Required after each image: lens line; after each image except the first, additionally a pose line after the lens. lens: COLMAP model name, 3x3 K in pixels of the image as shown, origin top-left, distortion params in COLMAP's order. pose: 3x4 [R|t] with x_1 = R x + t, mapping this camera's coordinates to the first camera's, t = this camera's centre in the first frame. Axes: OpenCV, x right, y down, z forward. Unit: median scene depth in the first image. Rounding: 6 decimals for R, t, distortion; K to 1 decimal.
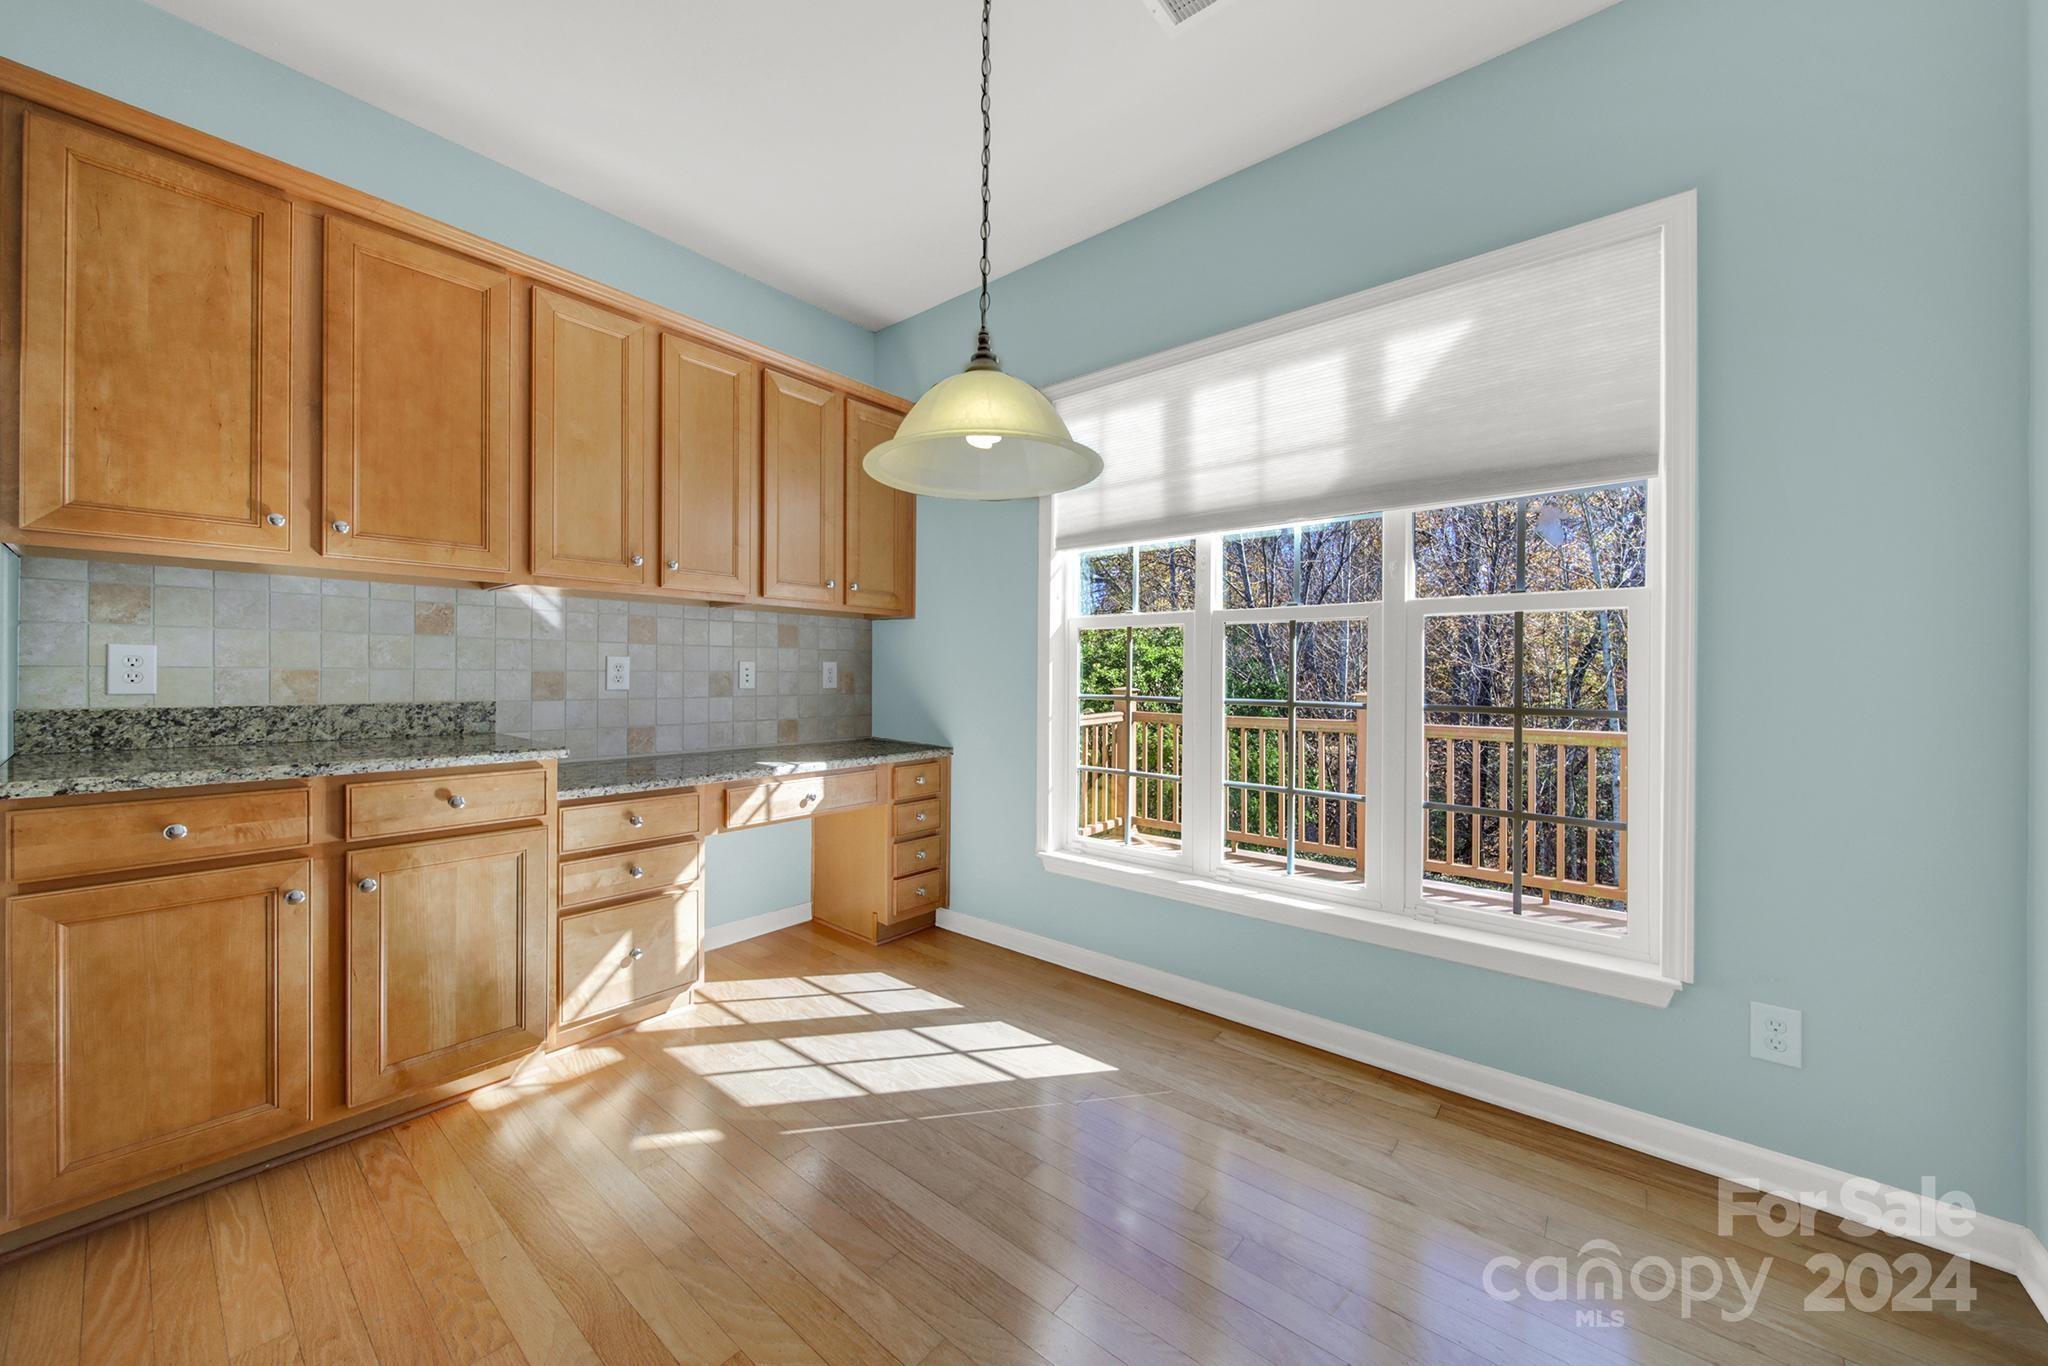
lens RADIAL K [[732.9, 0, 1028.2], [0, 732.9, 674.0], [0, 0, 1]] dist [-0.001885, -0.000207]
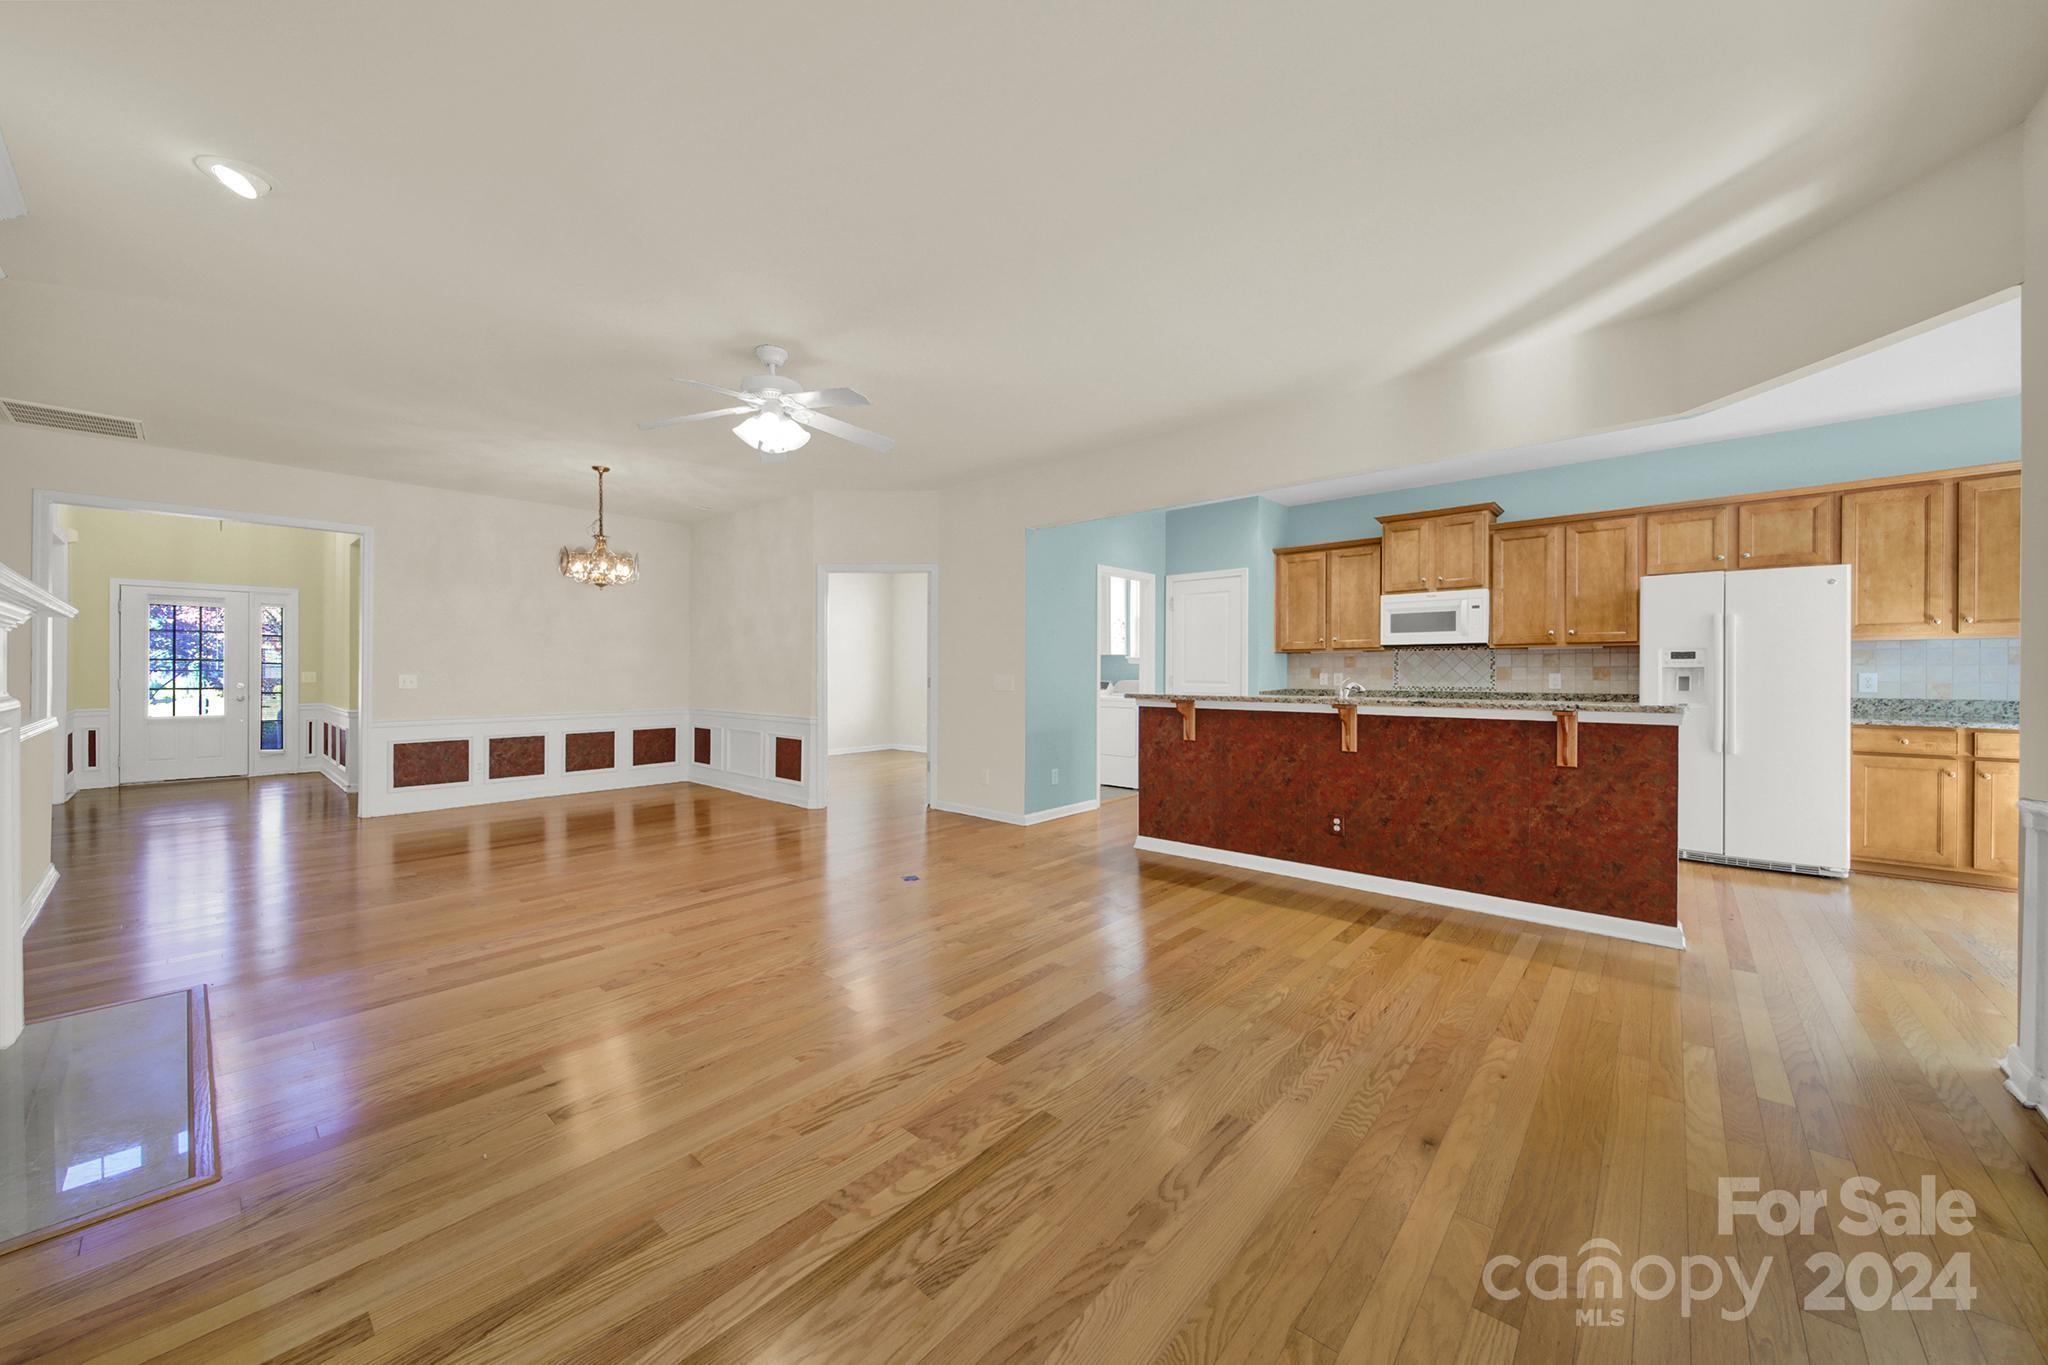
lens RADIAL K [[744.6, 0, 1029.0], [0, 744.6, 678.2], [0, 0, 1]] dist [-0.000783, 0.000247]
pose [[-0.031843, 0.001562, -0.999492, 1.374554], [0.001267, 0.999998, 0.001523, -0.028425], [0.999492, -0.001218, -0.031845, -1.733171]]
